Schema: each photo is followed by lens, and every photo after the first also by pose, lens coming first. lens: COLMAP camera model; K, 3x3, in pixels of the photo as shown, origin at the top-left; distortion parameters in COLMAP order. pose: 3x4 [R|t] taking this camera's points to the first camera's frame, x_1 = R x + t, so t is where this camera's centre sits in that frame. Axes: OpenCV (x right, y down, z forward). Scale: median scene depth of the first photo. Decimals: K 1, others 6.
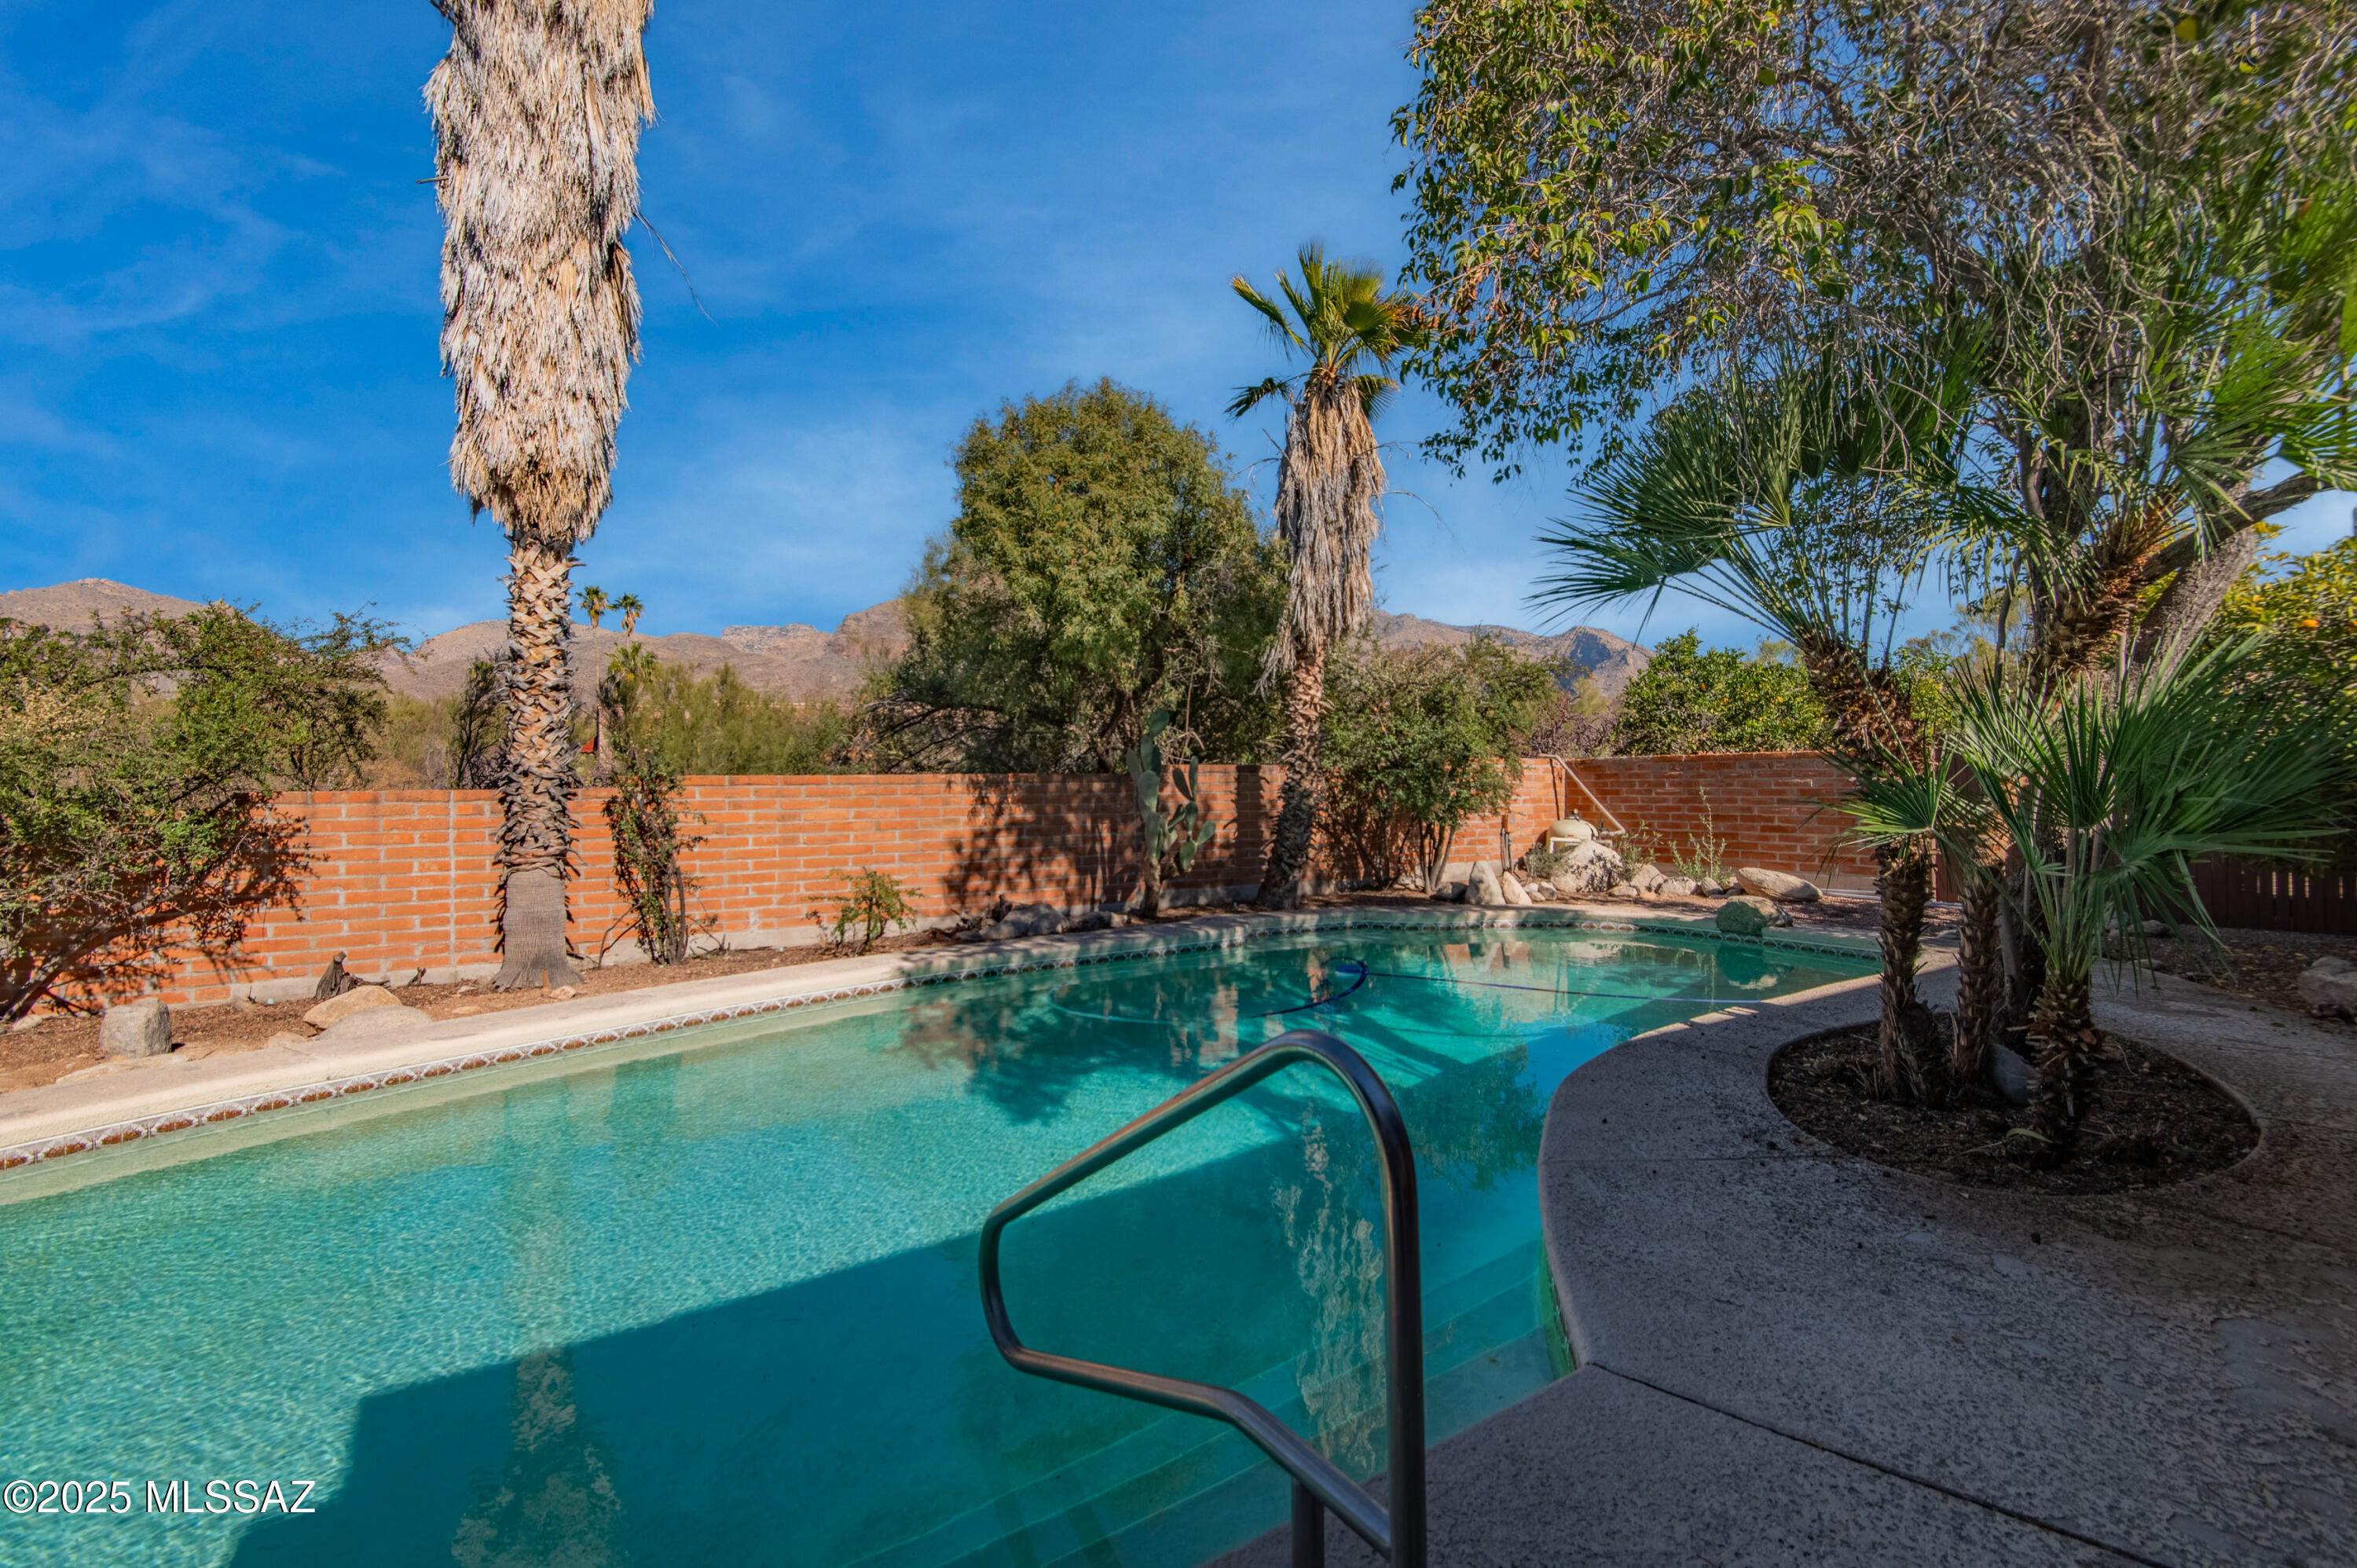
lens RADIAL K [[1025.9, 0, 1178.5], [0, 1025.9, 784.0], [0, 0, 1]] dist [0.039607, -0.028406]
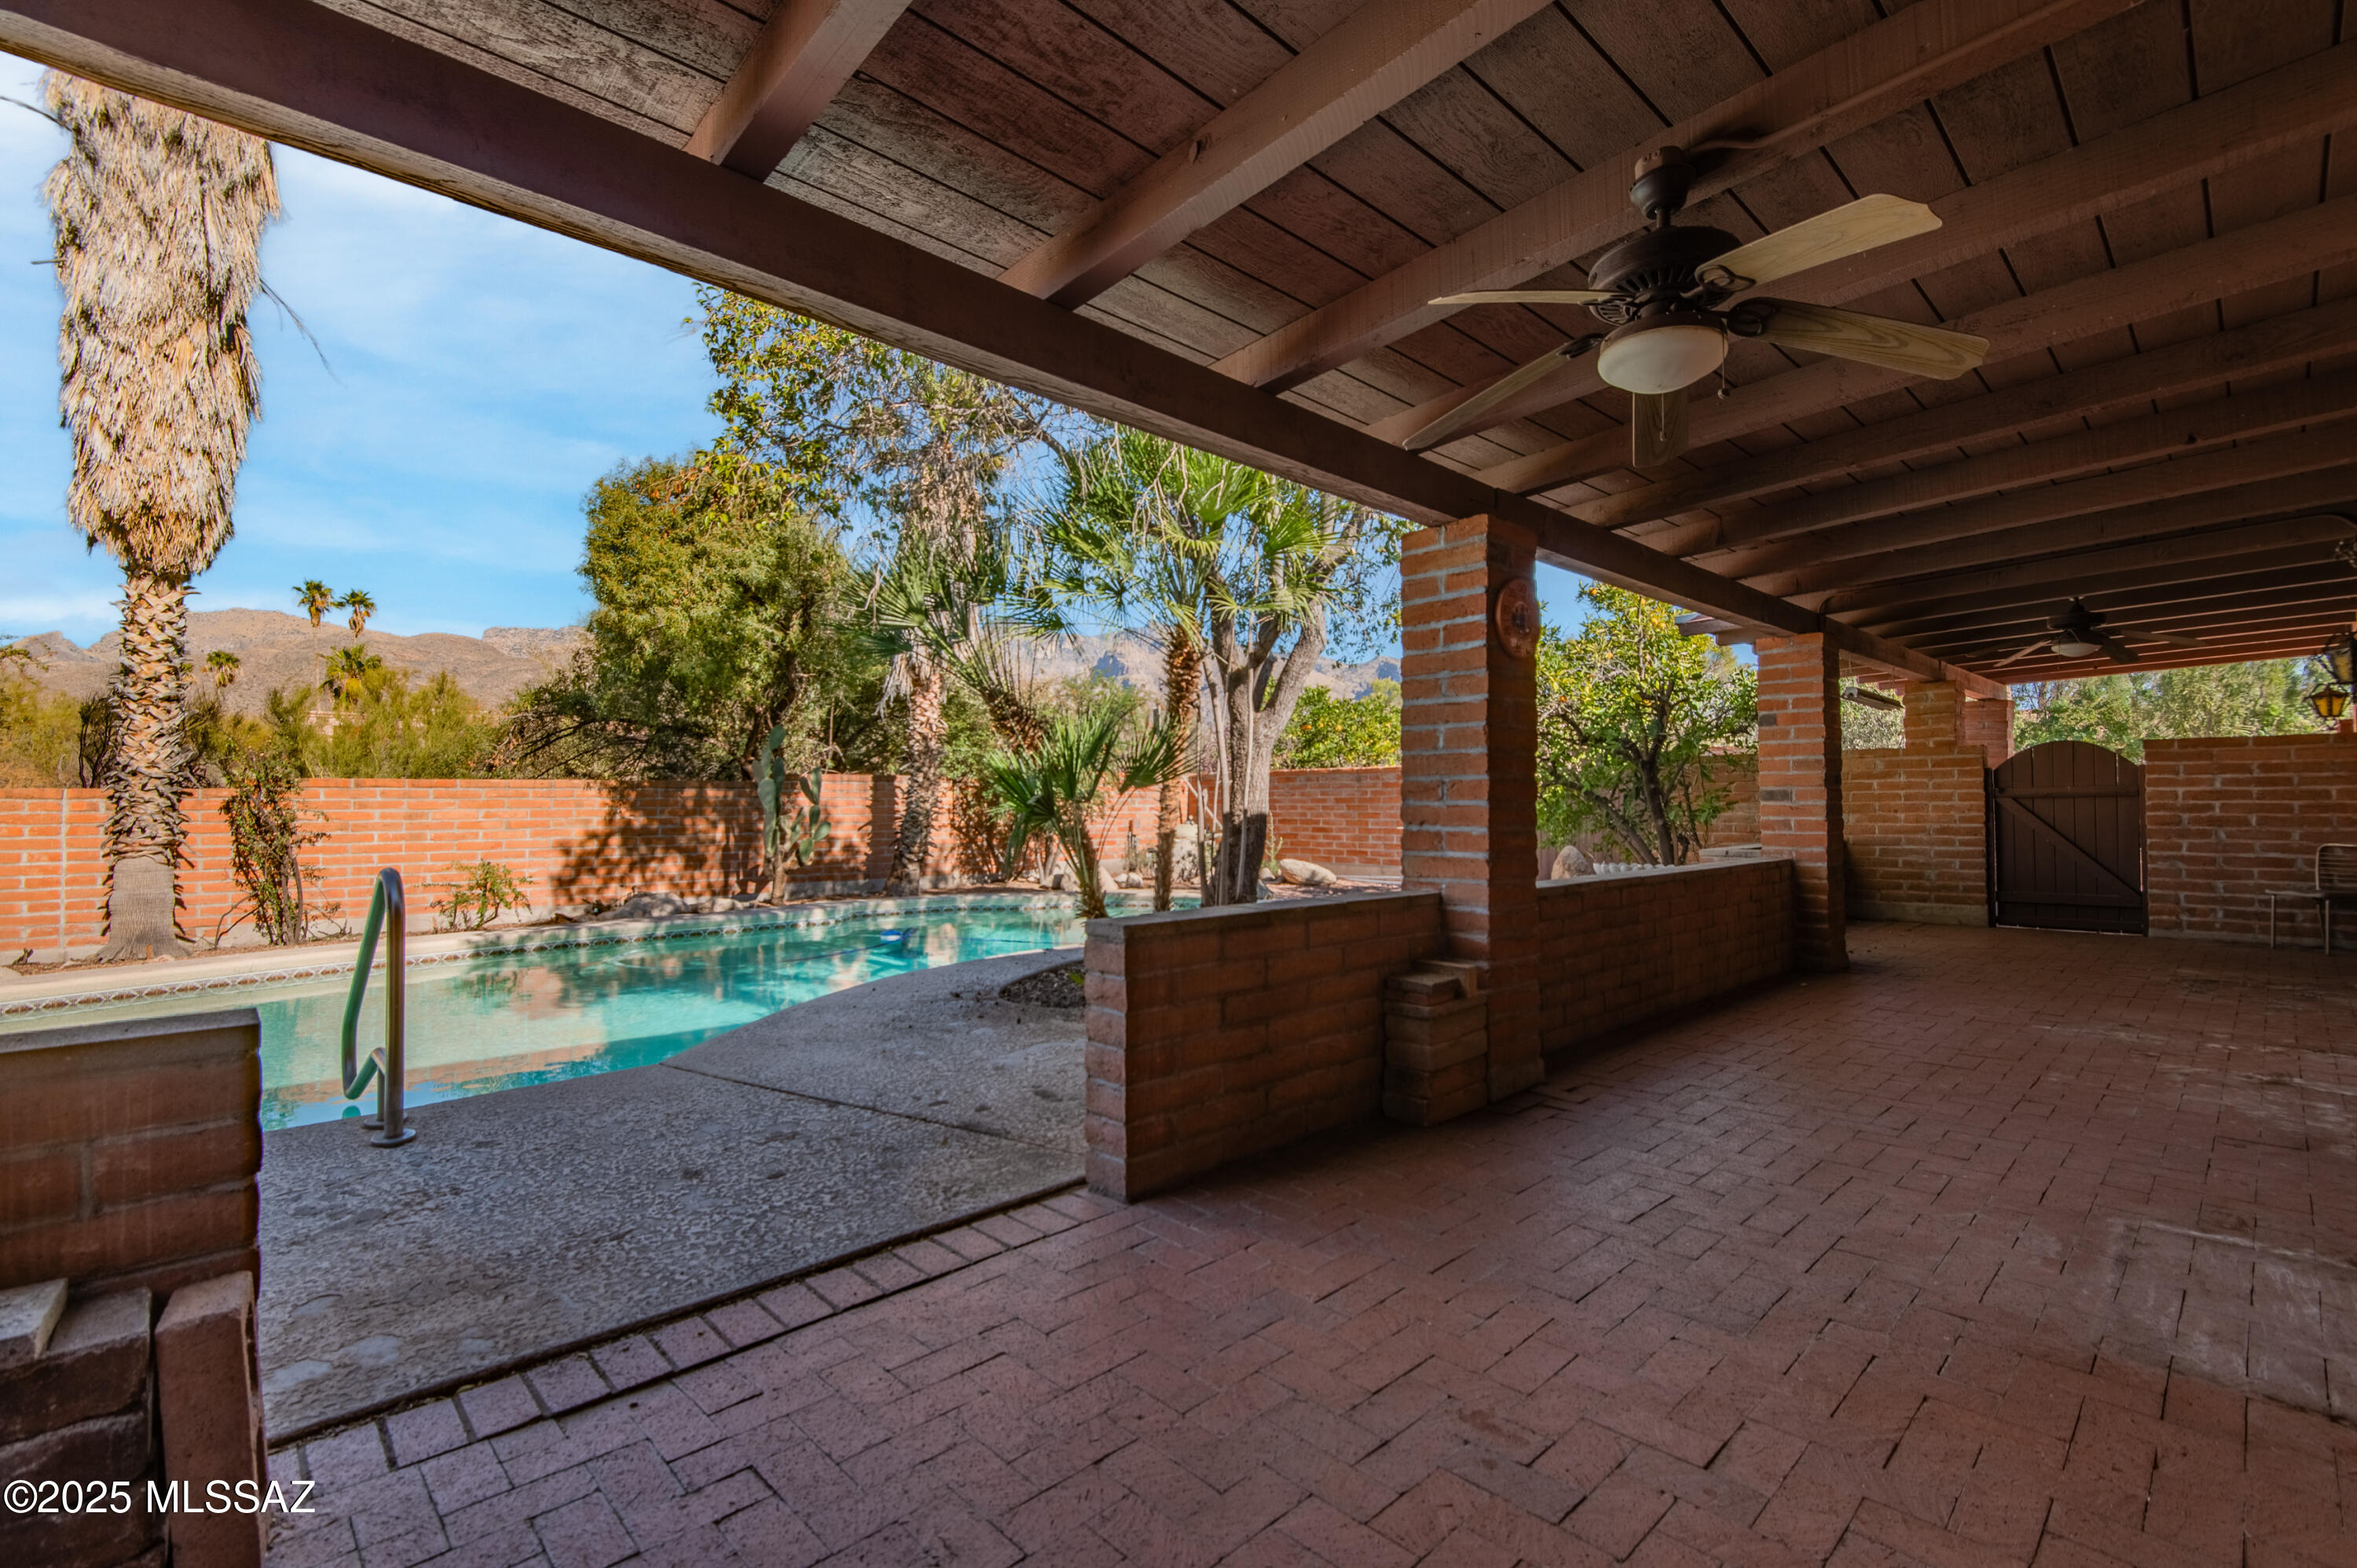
lens RADIAL K [[1036.9, 0, 1172.0], [0, 1036.9, 782.7], [0, 0, 1]] dist [-0.001275, 0.000056]
pose [[0.984116, 0.008705, 0.177314, 0.294338], [-0.005294, 0.999792, -0.019700, 0.016765], [-0.177449, 0.018448, 0.983957, -0.327212]]
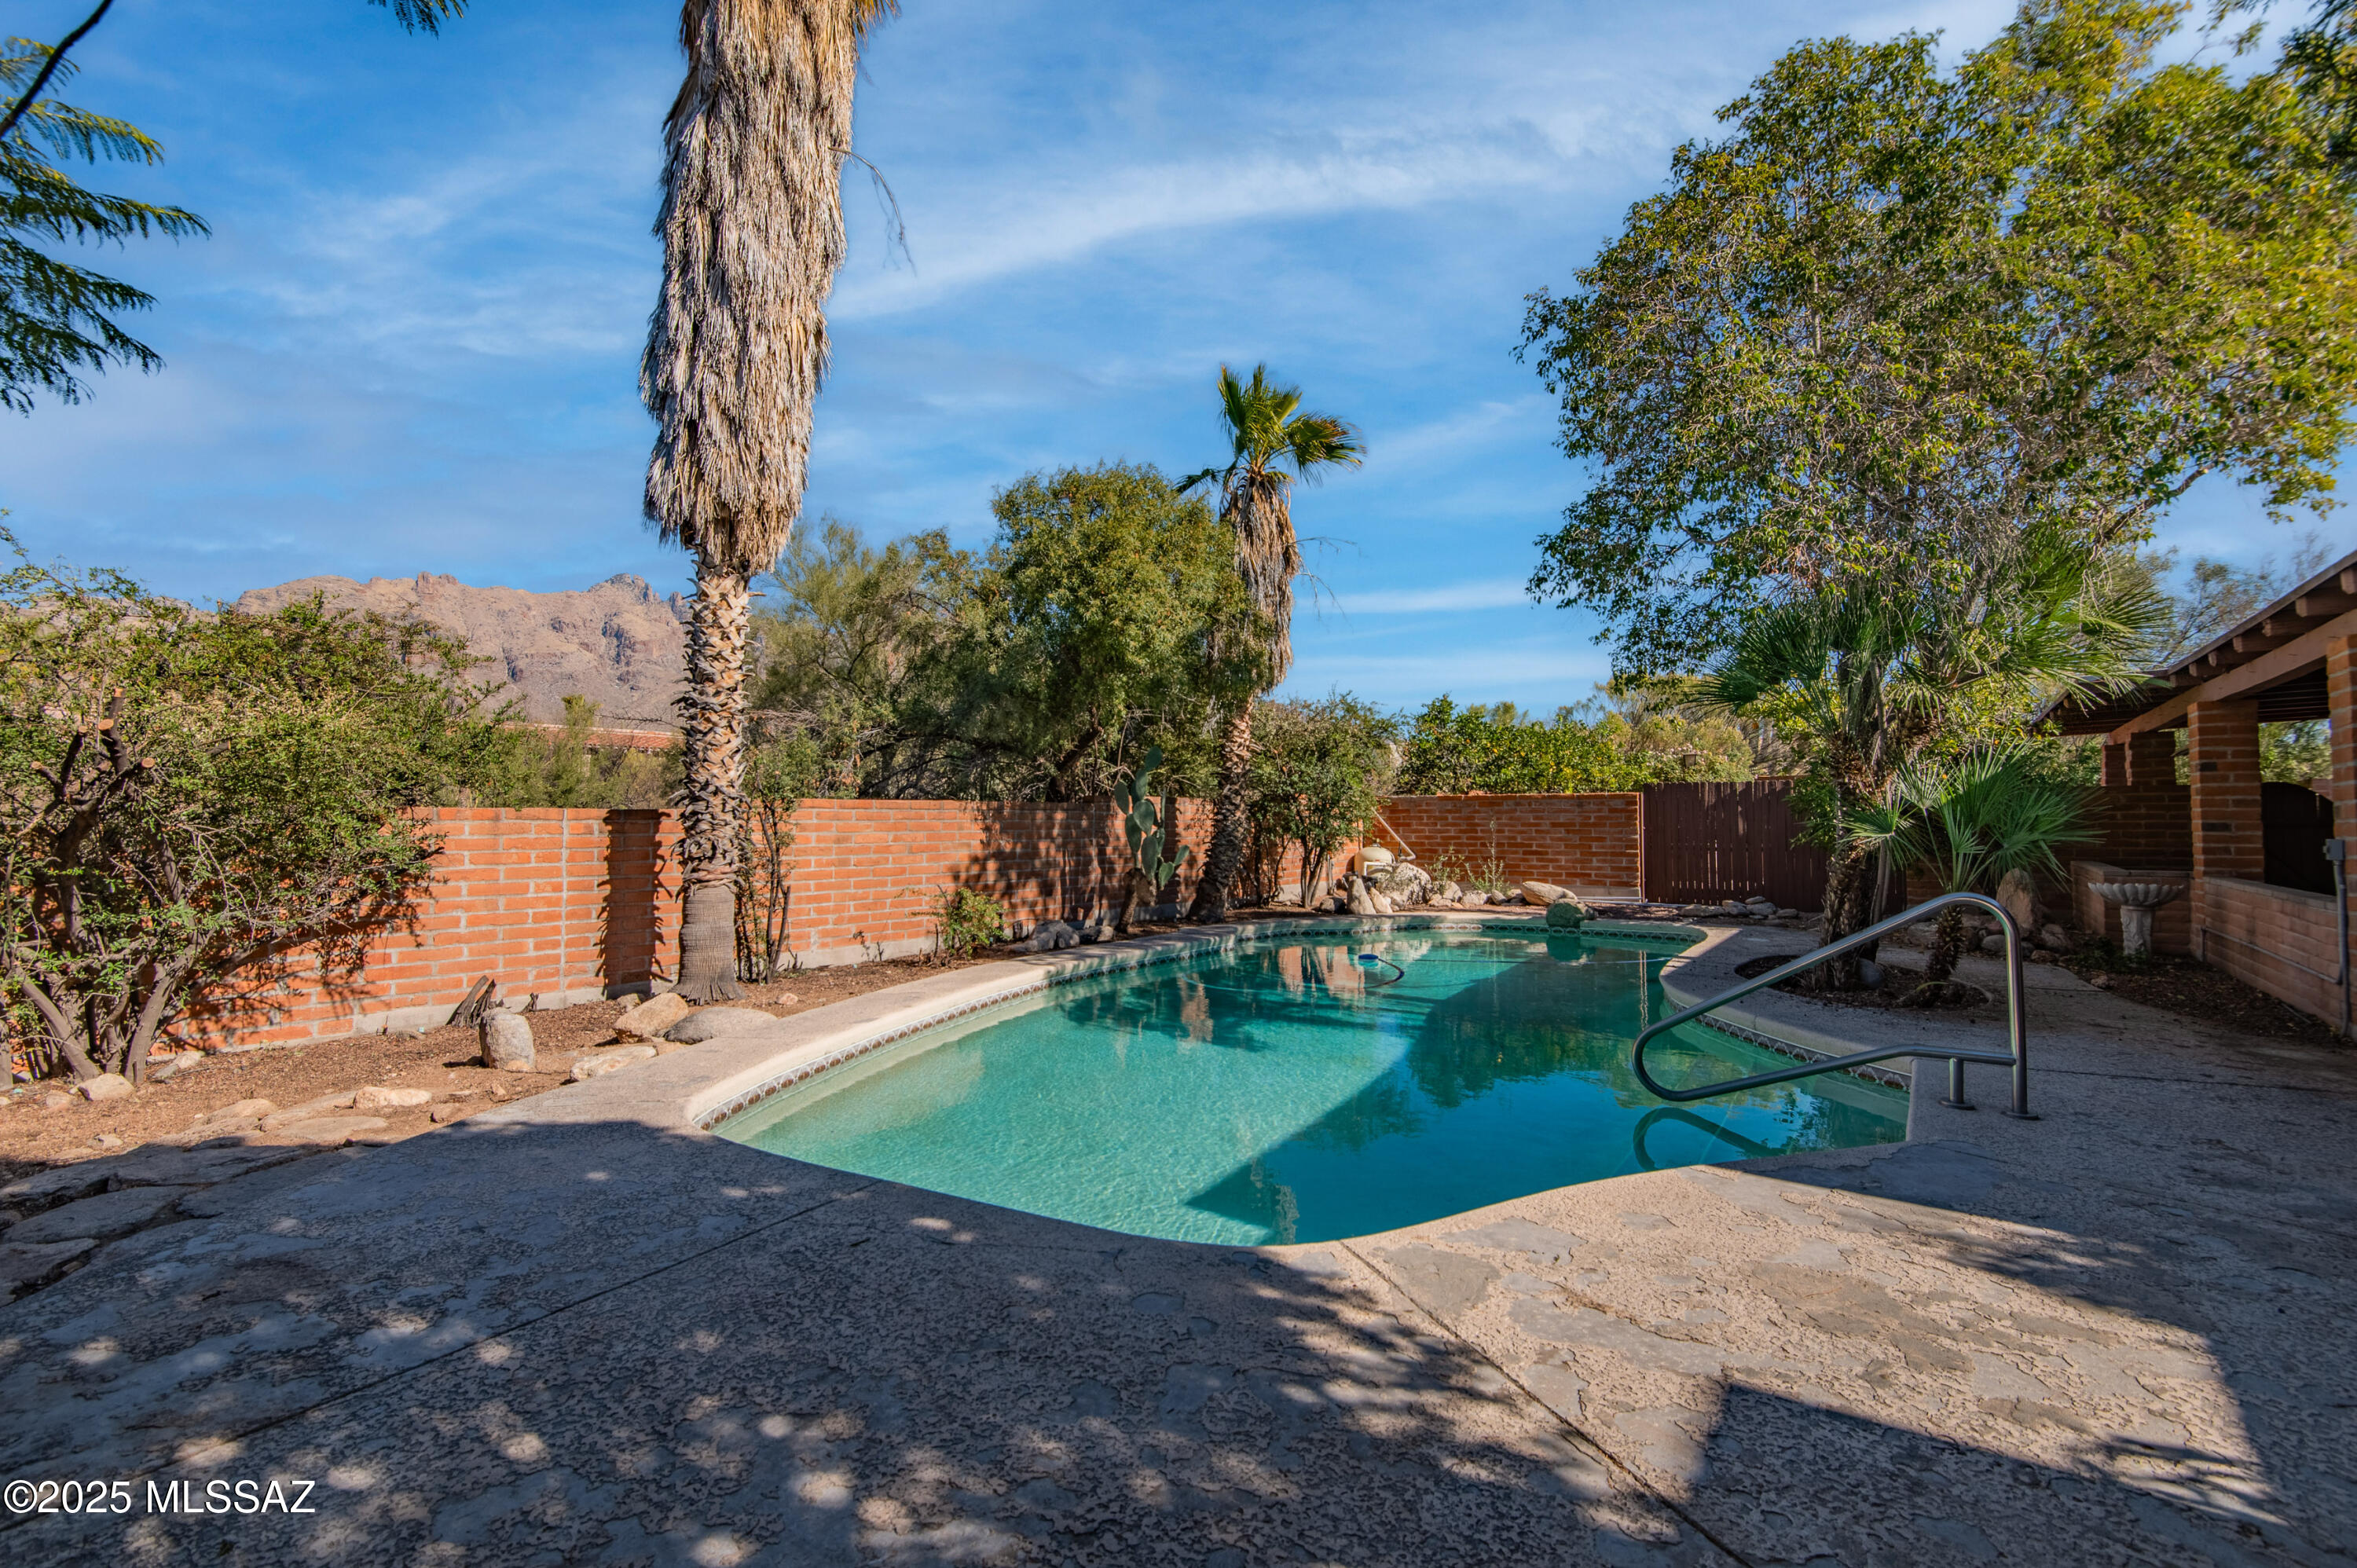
lens RADIAL K [[1073.3, 0, 1178.5], [0, 1073.3, 784.0], [0, 0, 1]] dist [-0.000859, -0.000249]
pose [[0.928106, 0.019644, 0.371798, -0.594673], [-0.005712, 0.999241, -0.038536, 0.019851], [-0.372273, 0.033642, 0.927513, -0.161214]]
